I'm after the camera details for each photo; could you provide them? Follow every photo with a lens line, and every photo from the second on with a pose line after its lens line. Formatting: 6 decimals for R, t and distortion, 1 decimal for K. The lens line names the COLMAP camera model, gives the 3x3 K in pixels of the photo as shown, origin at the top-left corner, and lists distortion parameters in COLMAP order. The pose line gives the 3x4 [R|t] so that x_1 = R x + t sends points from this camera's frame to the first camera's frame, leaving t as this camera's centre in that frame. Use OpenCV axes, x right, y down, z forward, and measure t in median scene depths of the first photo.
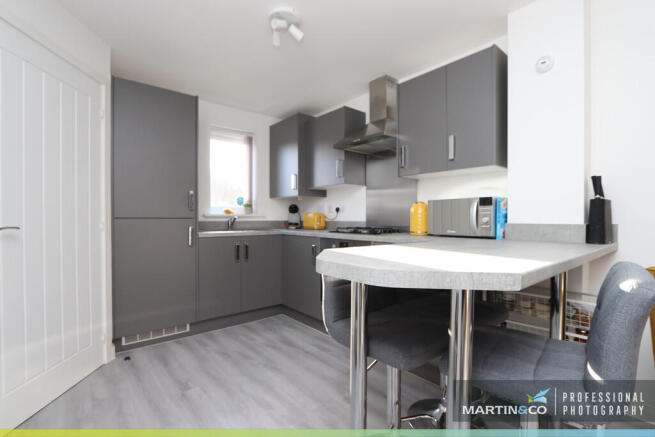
lens RADIAL K [[304.4, 0, 327.5], [0, 304.4, 218.5], [0, 0, 1]] dist [-0.002240, -0.000587]
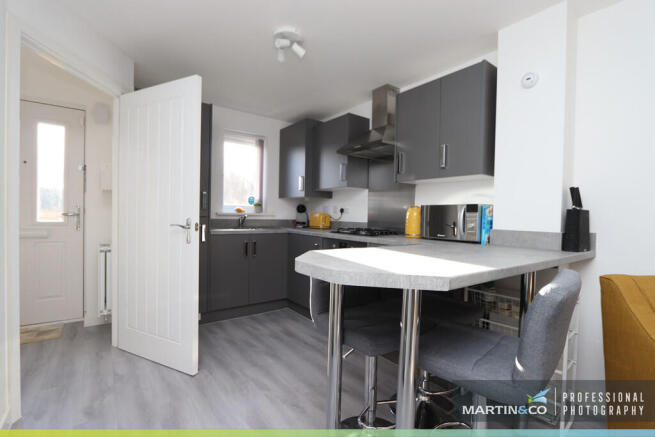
lens RADIAL K [[304.4, 0, 327.5], [0, 304.4, 218.5], [0, 0, 1]] dist [-0.002240, -0.000587]
pose [[0.998322, 0.020855, -0.054023, 0.066453], [-0.020309, 0.999737, 0.010640, -0.019397], [0.054230, -0.009525, 0.998483, -0.082029]]
